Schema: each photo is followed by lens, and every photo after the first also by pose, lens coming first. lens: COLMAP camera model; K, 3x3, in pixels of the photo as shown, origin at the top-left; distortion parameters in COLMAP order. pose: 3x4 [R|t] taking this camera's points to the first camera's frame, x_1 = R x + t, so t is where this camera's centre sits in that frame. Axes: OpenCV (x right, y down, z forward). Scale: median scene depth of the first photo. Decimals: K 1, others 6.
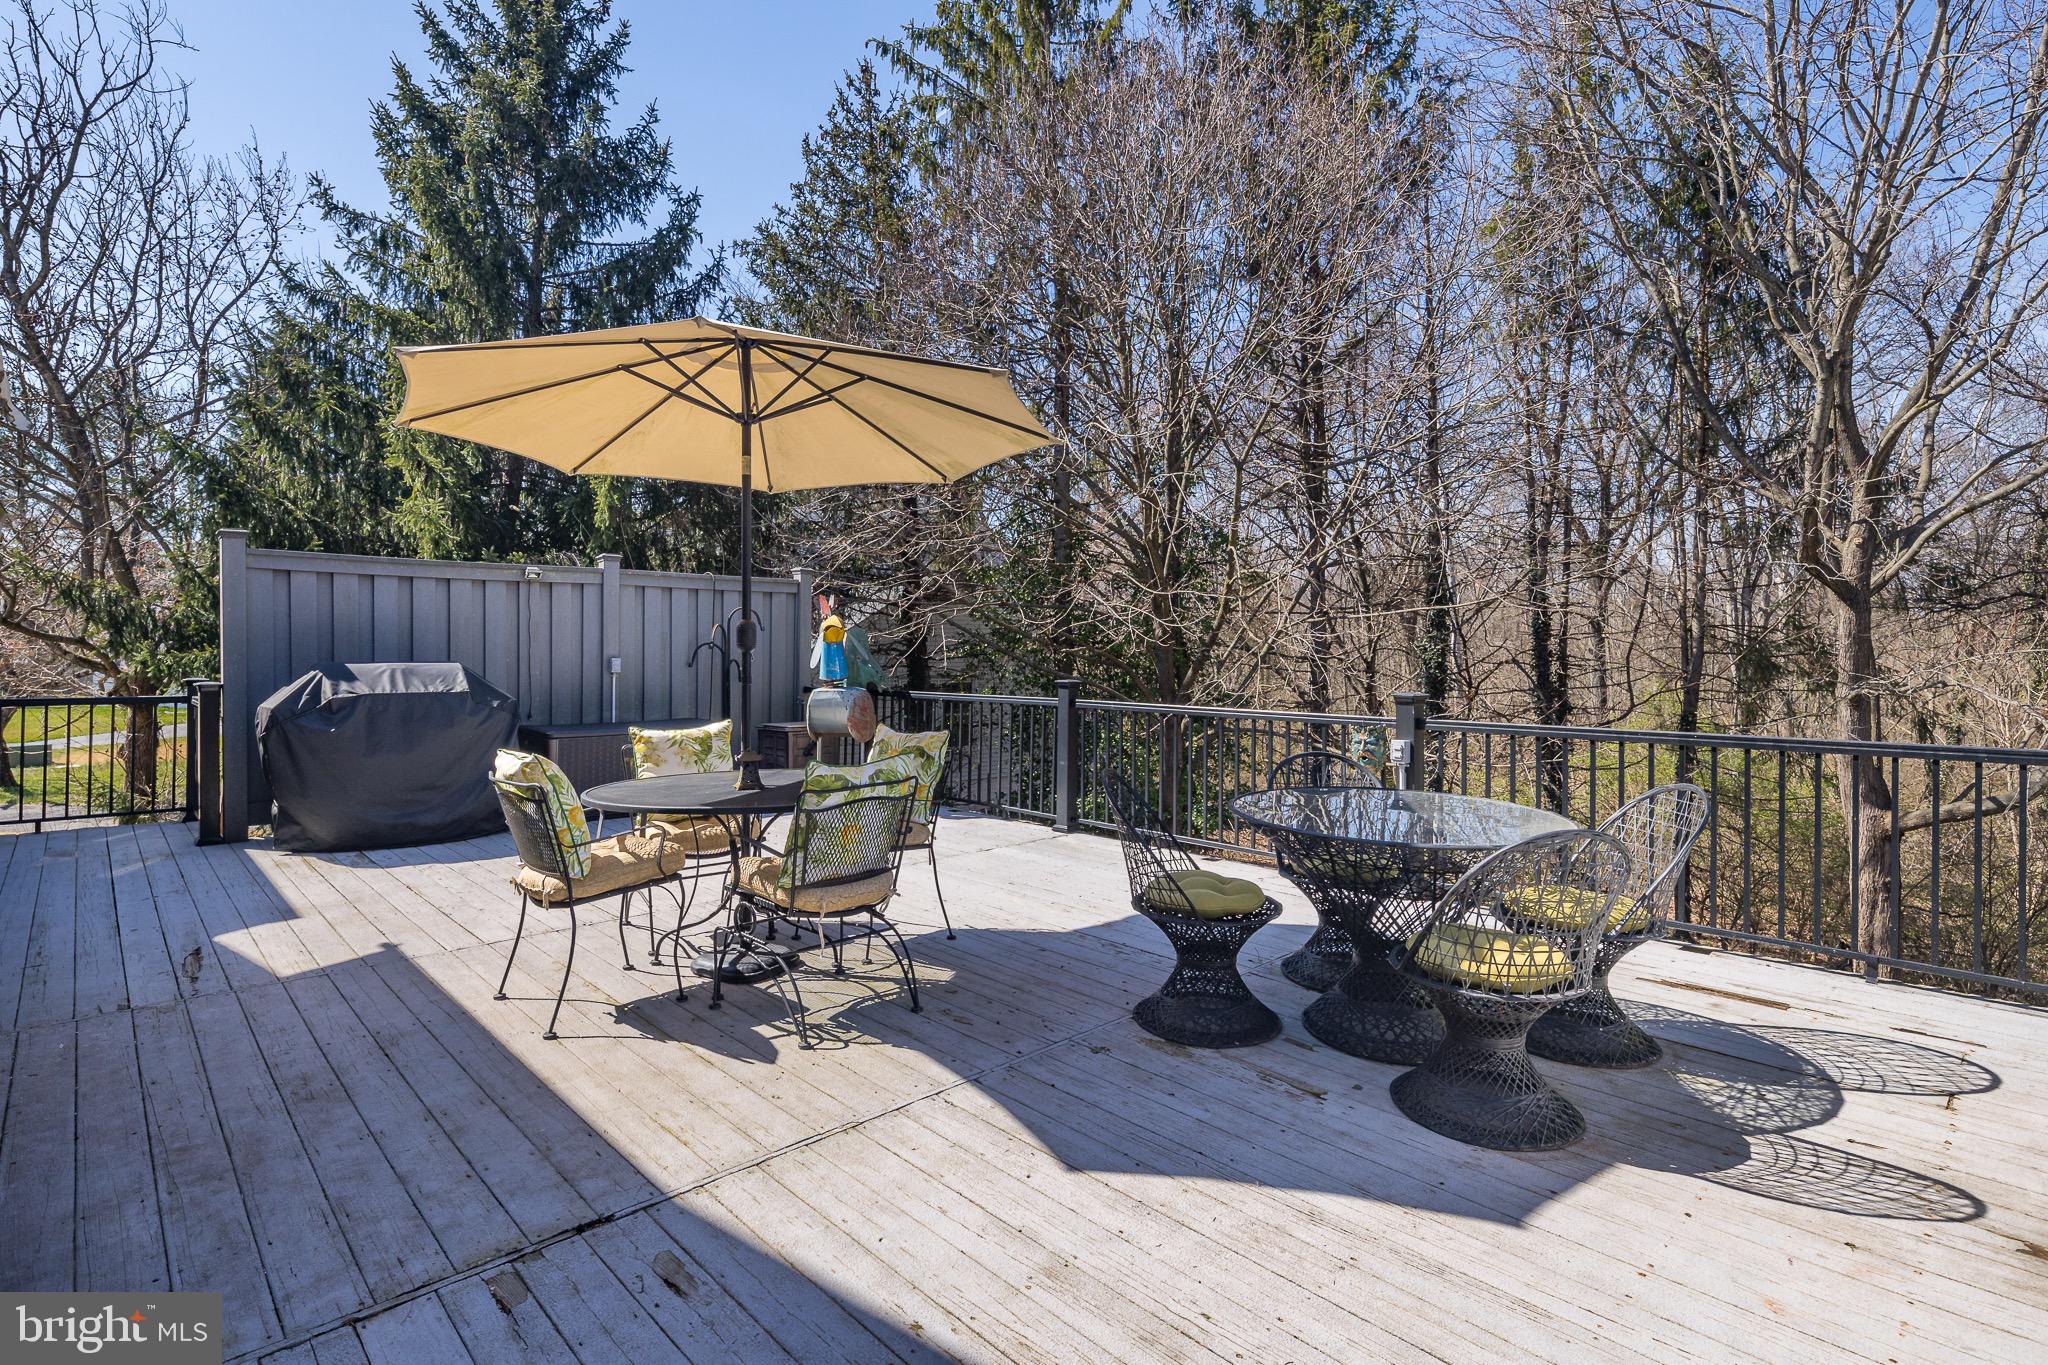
lens RADIAL K [[999.0, 0, 1016.7], [0, 999.0, 649.3], [0, 0, 1]] dist [-0.000561, -0.000491]
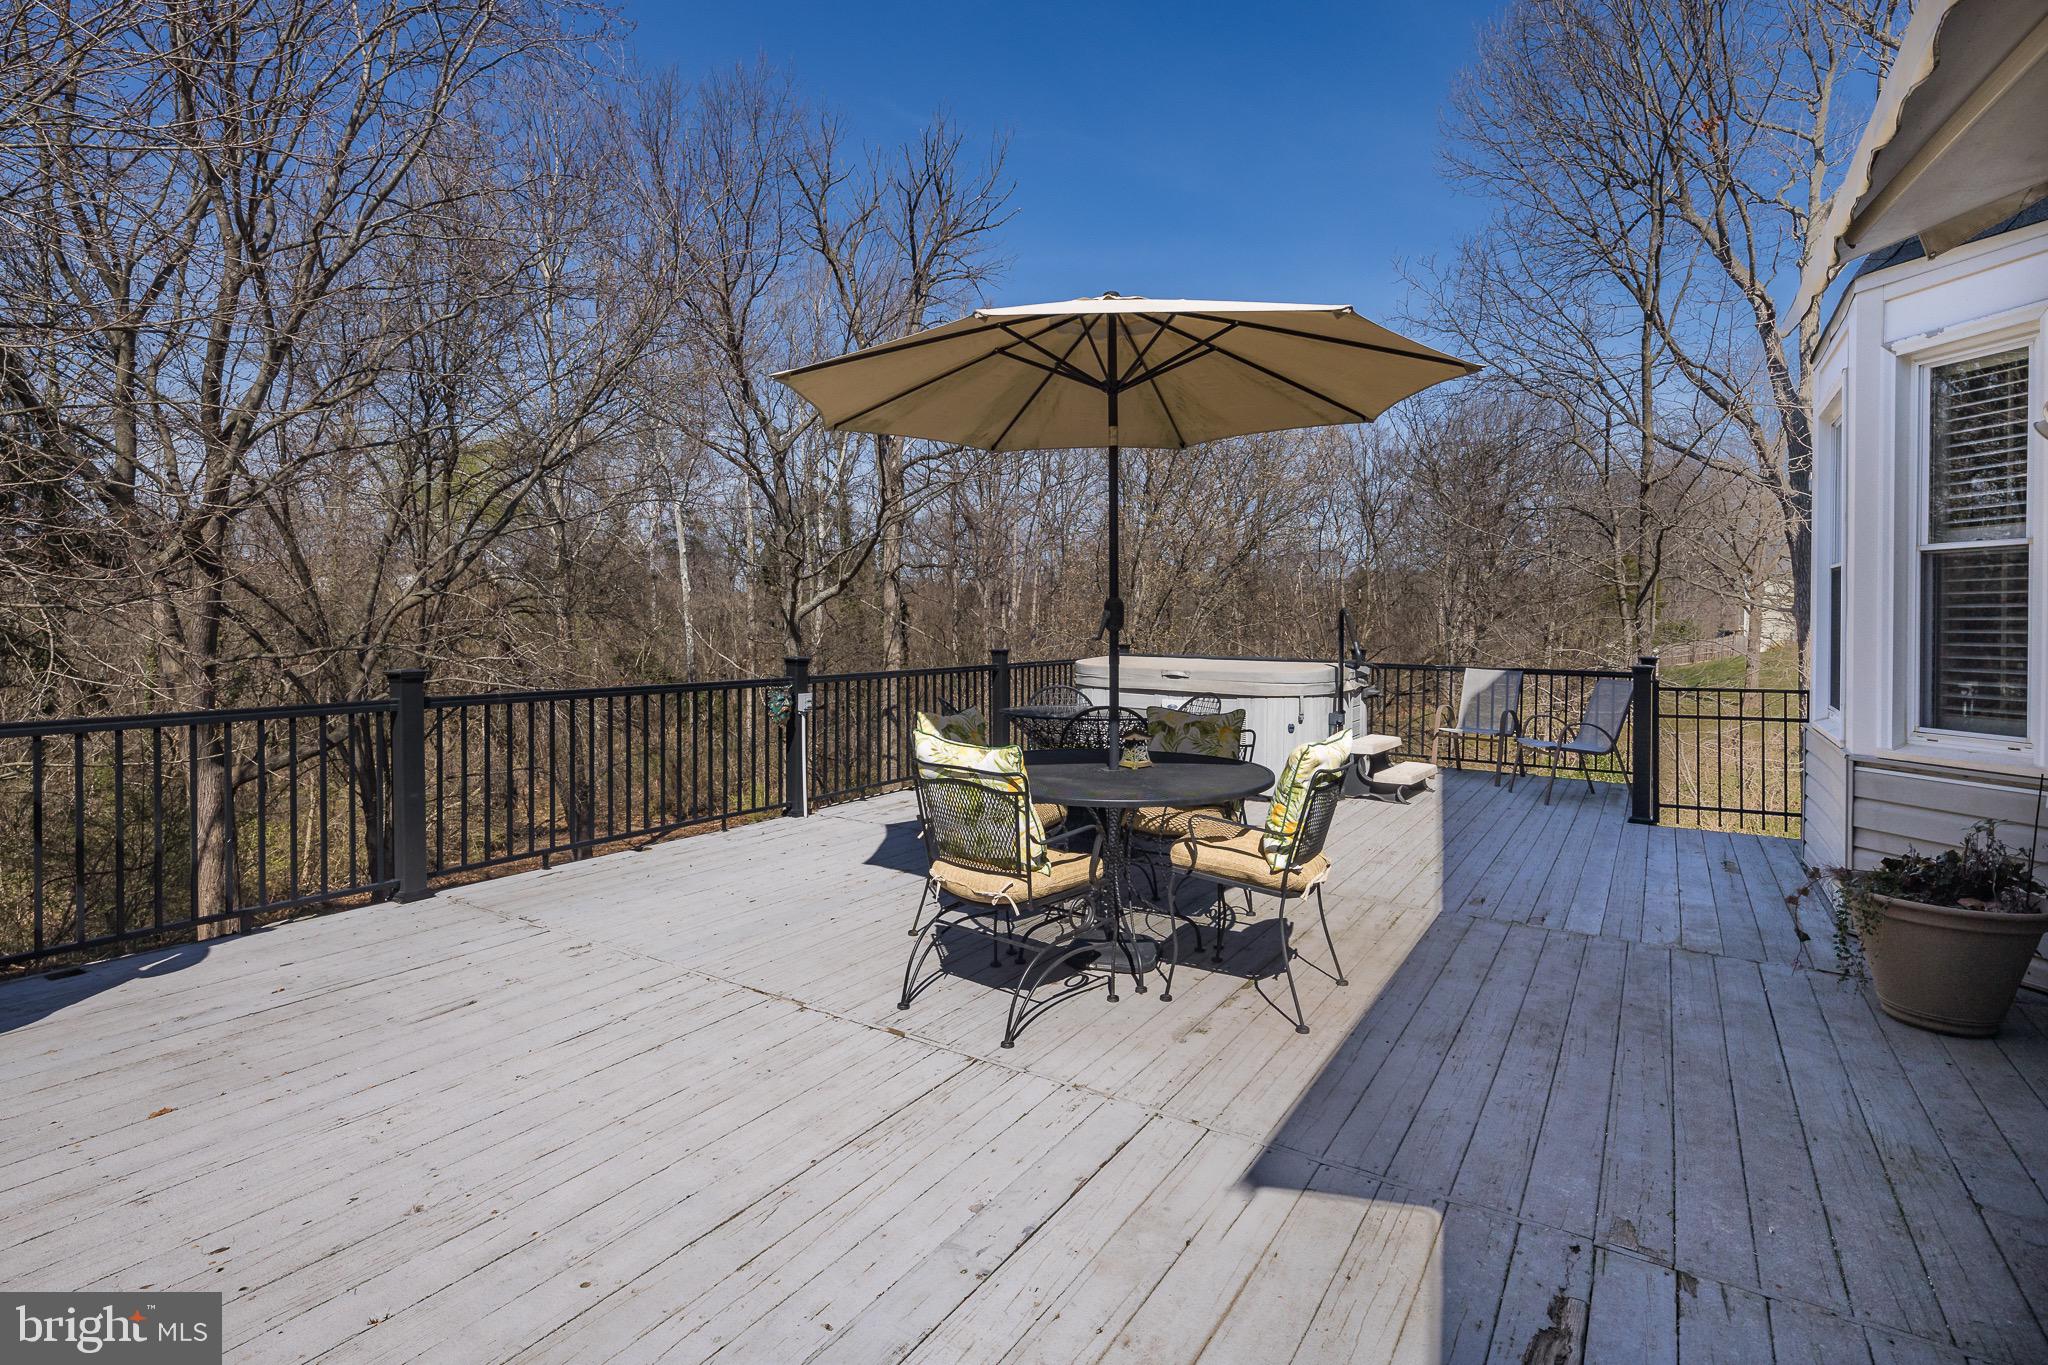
lens RADIAL K [[1010.6, 0, 1014.4], [0, 1010.6, 623.1], [0, 0, 1]] dist [-0.000661, -0.000402]
pose [[-0.241946, -0.006233, 0.970270, -1.397581], [-0.005534, 0.999972, 0.005044, -0.010515], [-0.970274, -0.004149, -0.241974, 1.556833]]
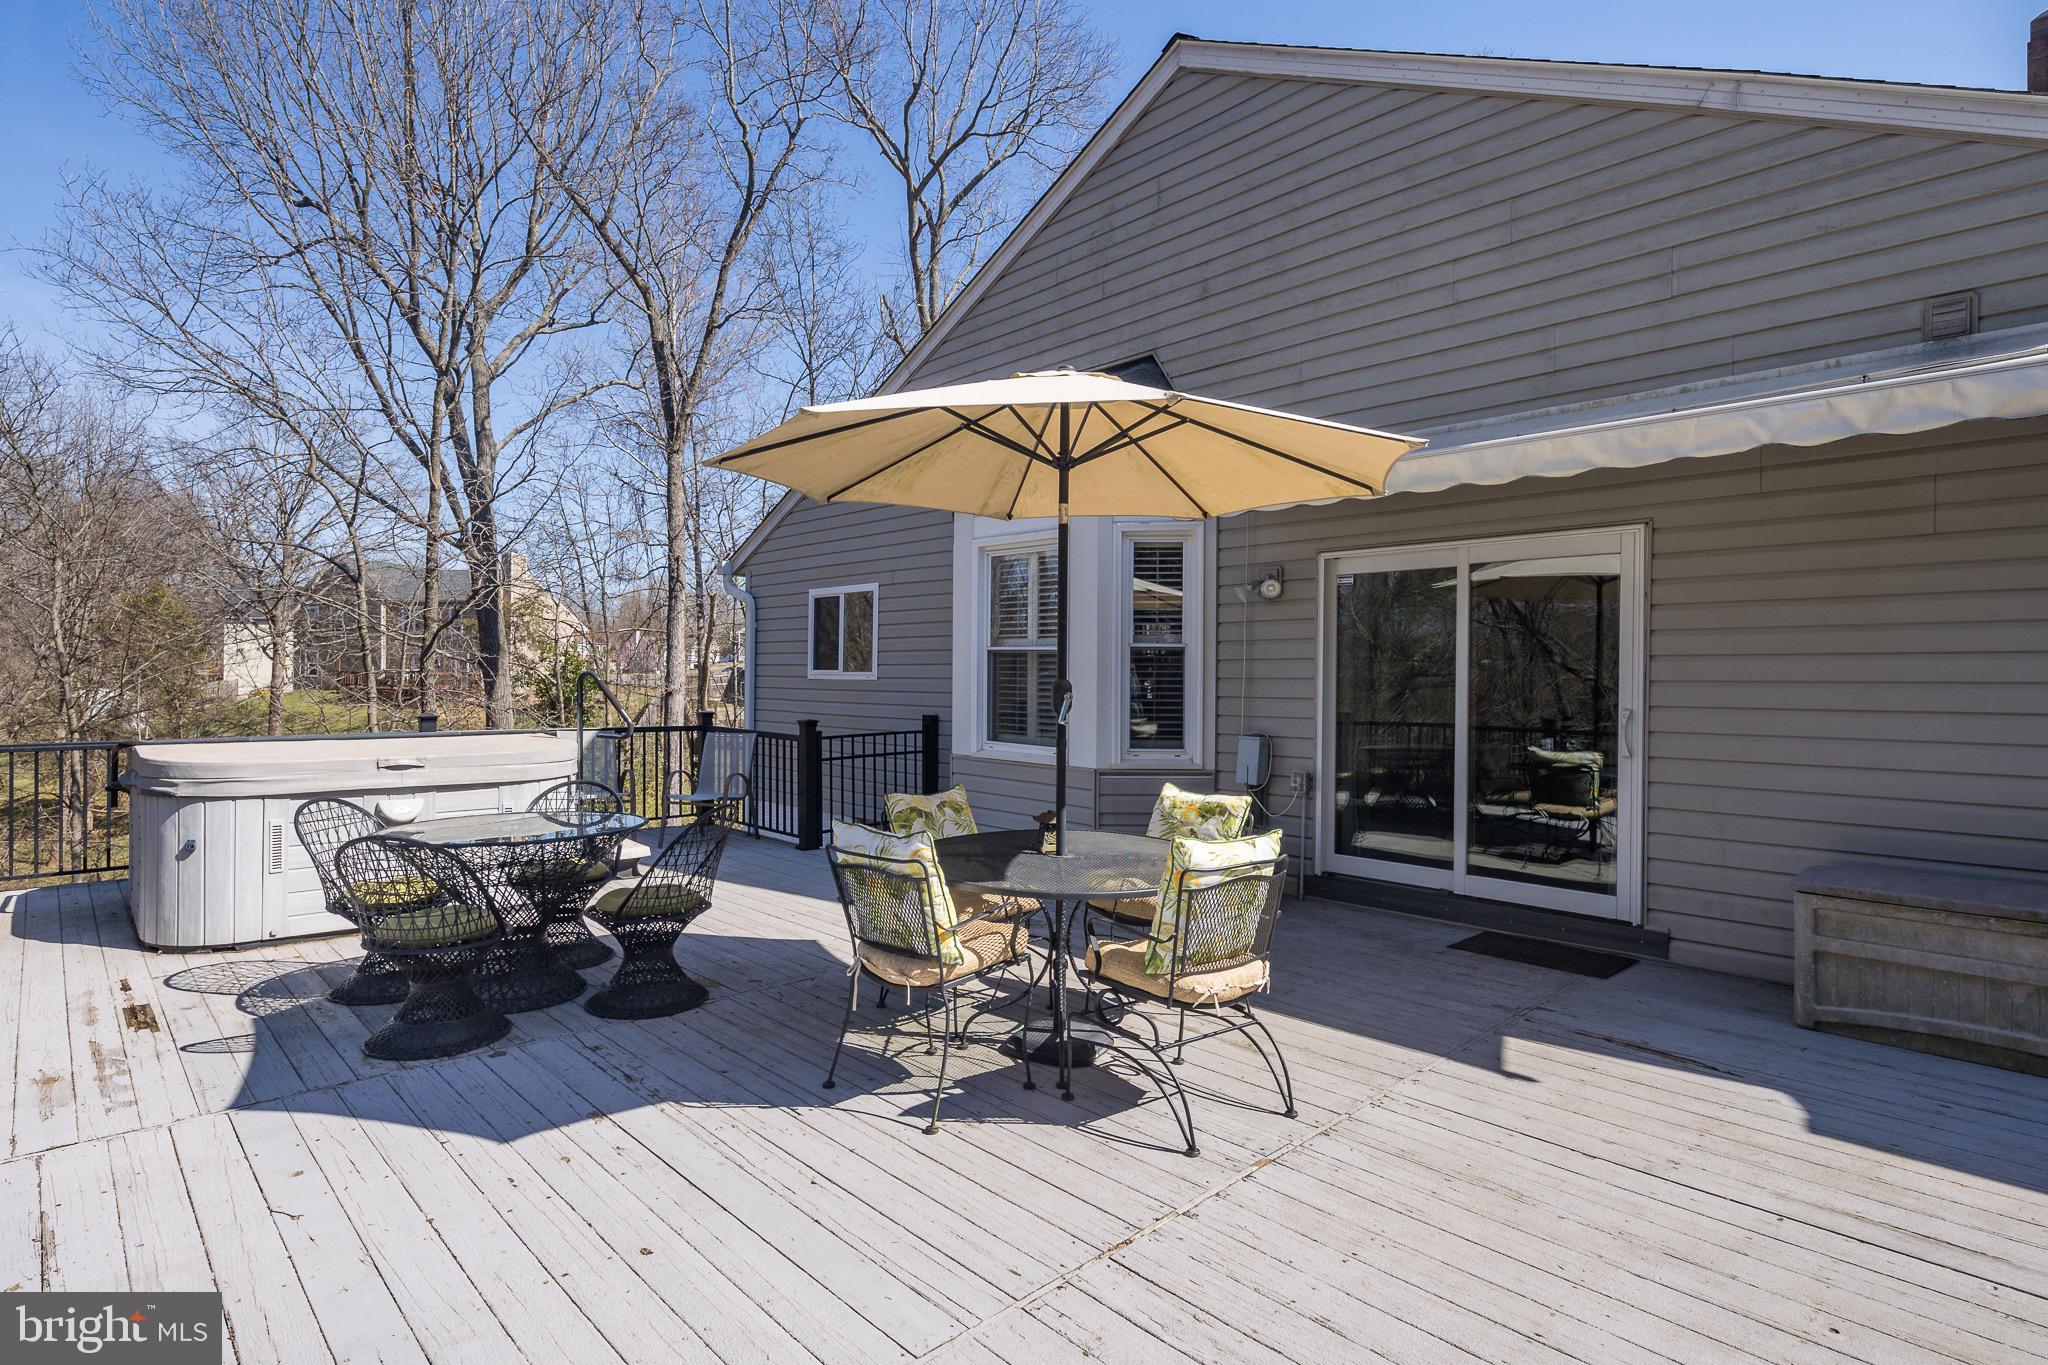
lens RADIAL K [[1009.7, 0, 1024.0], [0, 1009.7, 682.5], [0, 0, 1]] dist [-0.000859, -0.000655]
pose [[-0.999901, -0.007094, -0.012174, -0.262282], [-0.007218, 0.999922, 0.010178, -0.041782], [0.012100, 0.010264, -0.999874, 2.280085]]
